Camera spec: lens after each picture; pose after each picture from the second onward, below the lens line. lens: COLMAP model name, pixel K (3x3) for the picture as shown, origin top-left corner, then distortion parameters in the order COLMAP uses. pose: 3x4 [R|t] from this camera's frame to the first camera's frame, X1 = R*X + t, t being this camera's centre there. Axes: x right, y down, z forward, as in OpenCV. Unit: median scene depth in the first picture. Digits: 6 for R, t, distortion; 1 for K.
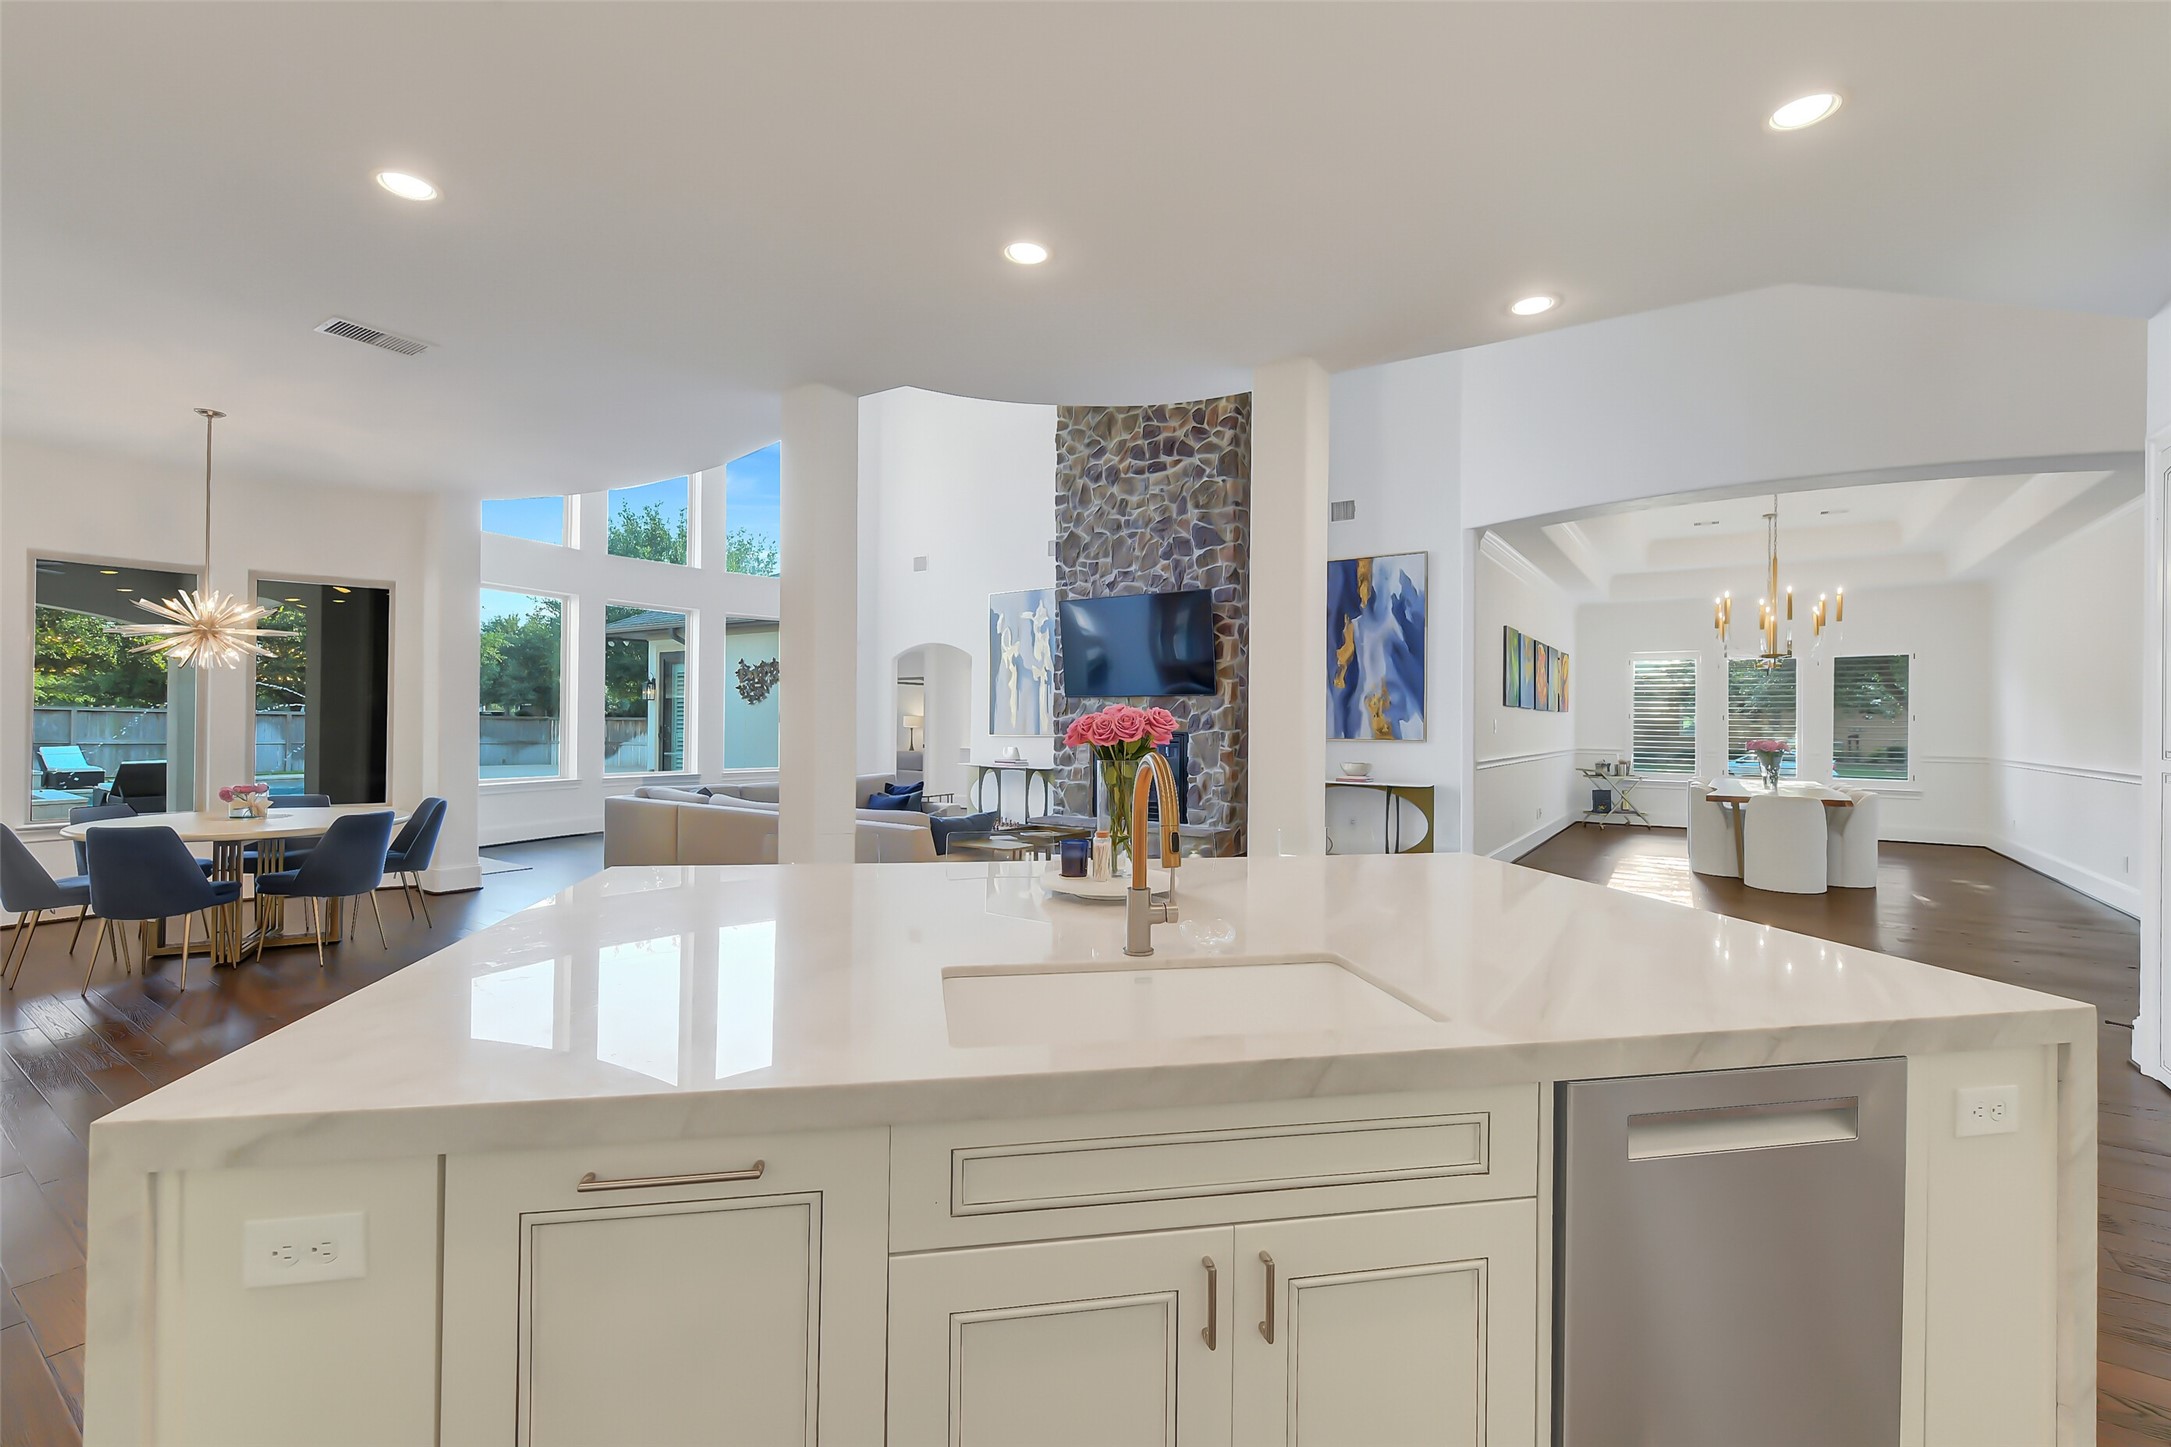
lens RADIAL K [[921.9, 0, 1085.5], [0, 921.9, 723.5], [0, 0, 1]] dist [-0.001670, -0.000445]
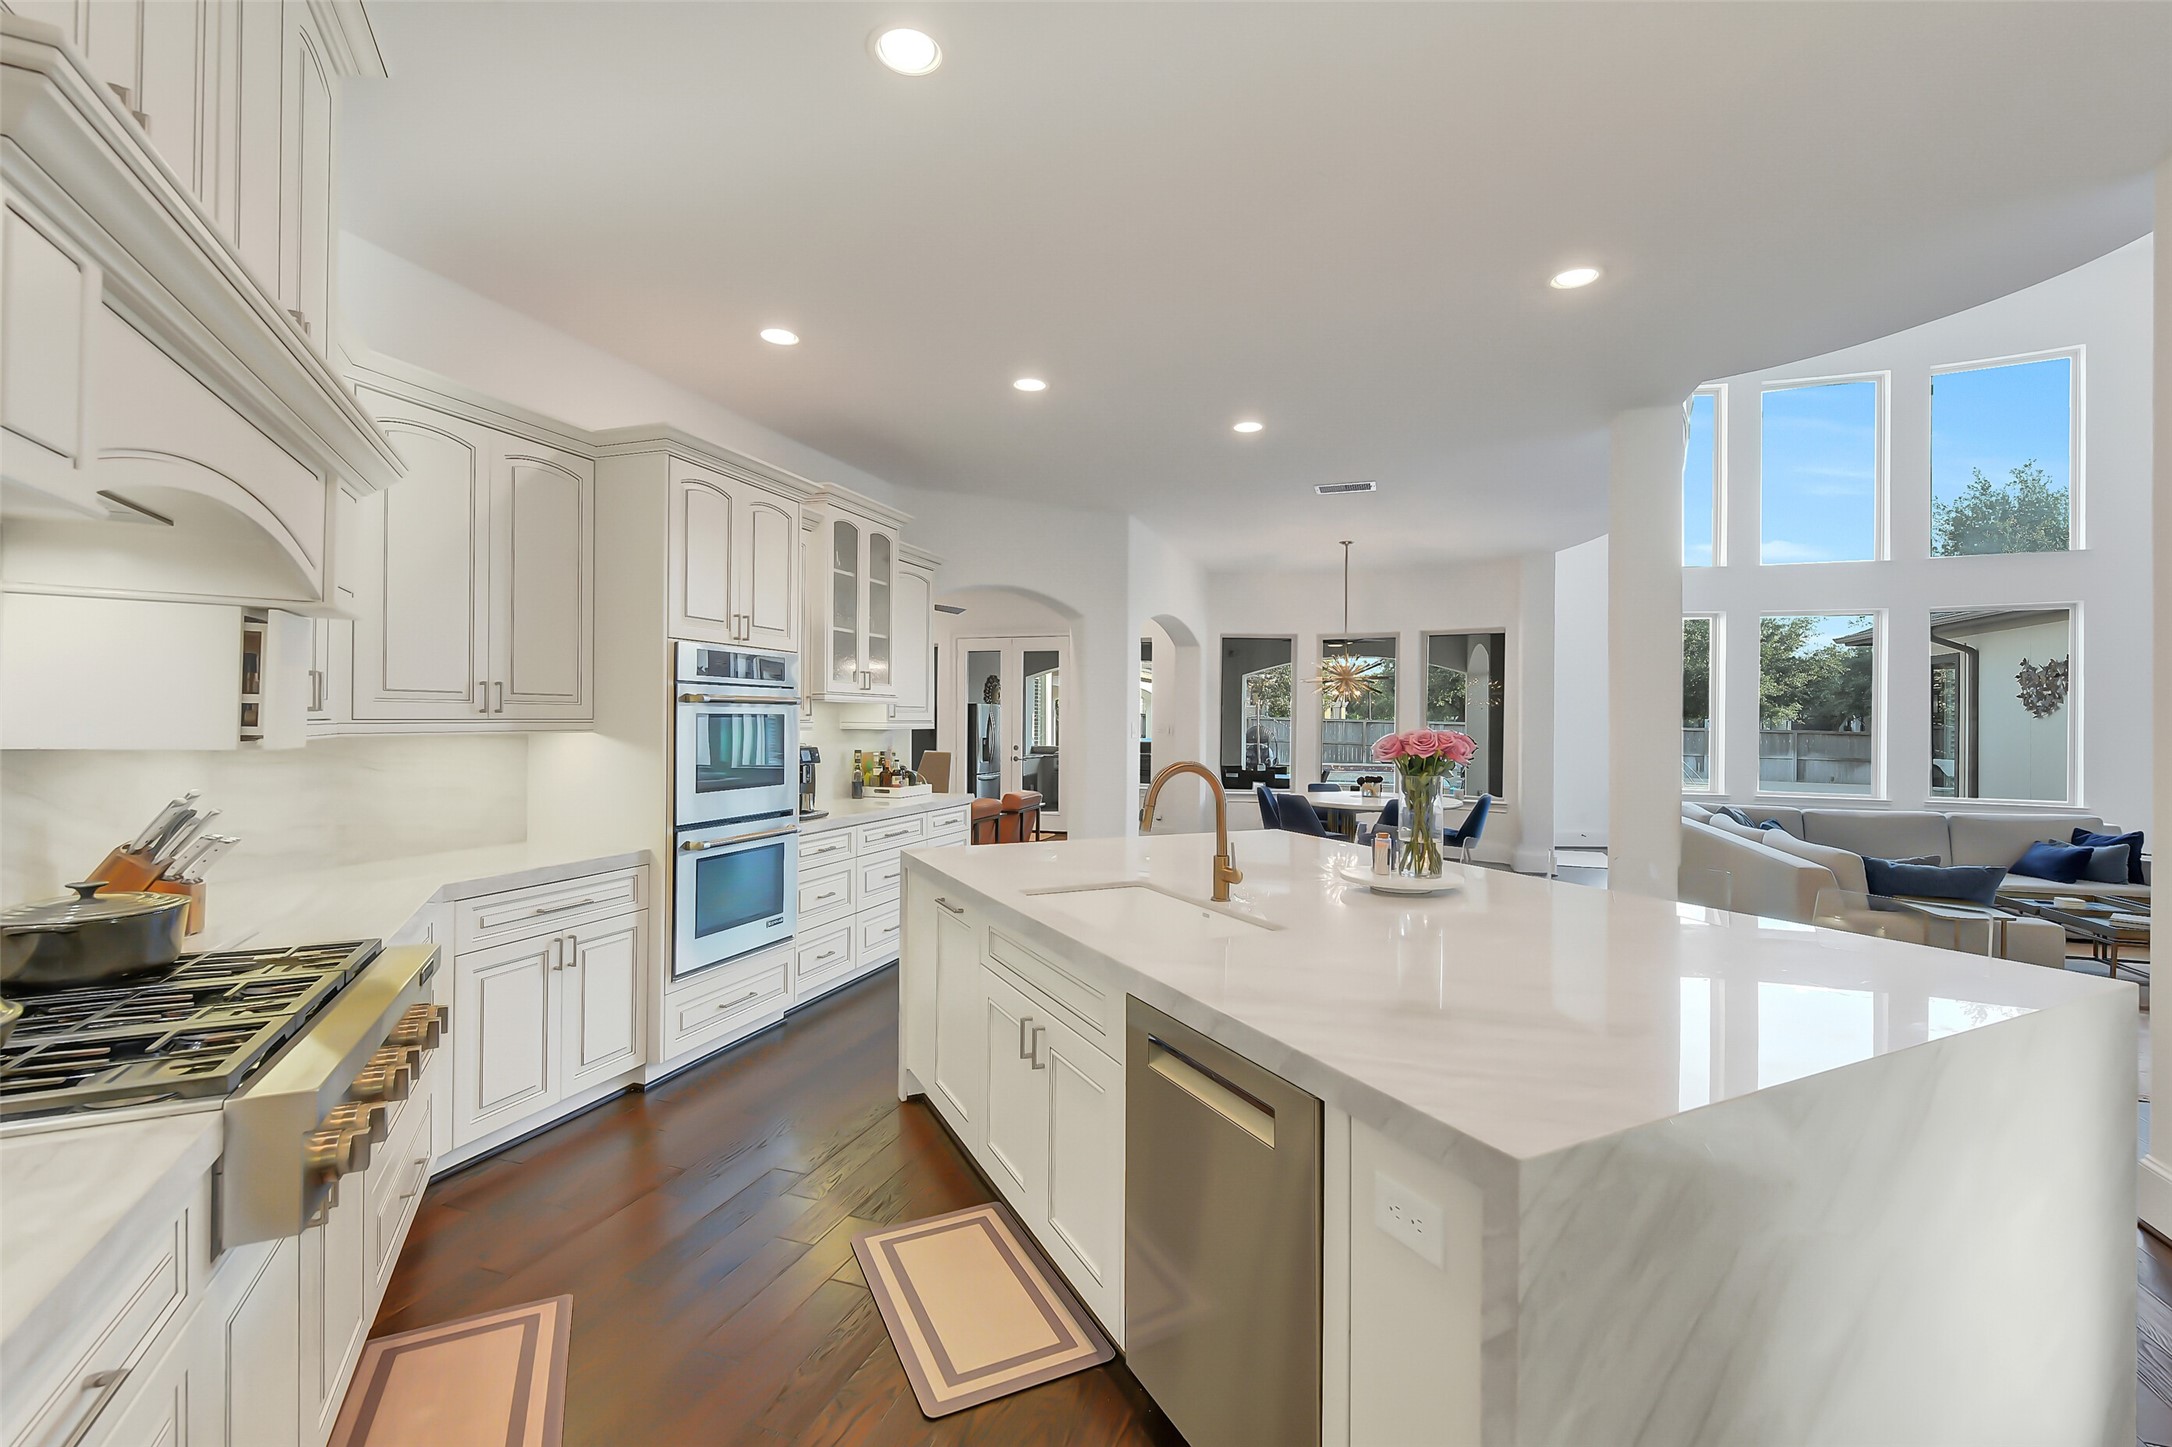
lens RADIAL K [[922.4, 0, 1086.0], [0, 922.4, 723.5], [0, 0, 1]] dist [-0.001670, -0.000445]
pose [[0.268331, -0.005762, -0.963309, 0.343543], [-0.010190, 0.999909, -0.008820, -0.003116], [0.963273, 0.012183, 0.268248, 0.099352]]
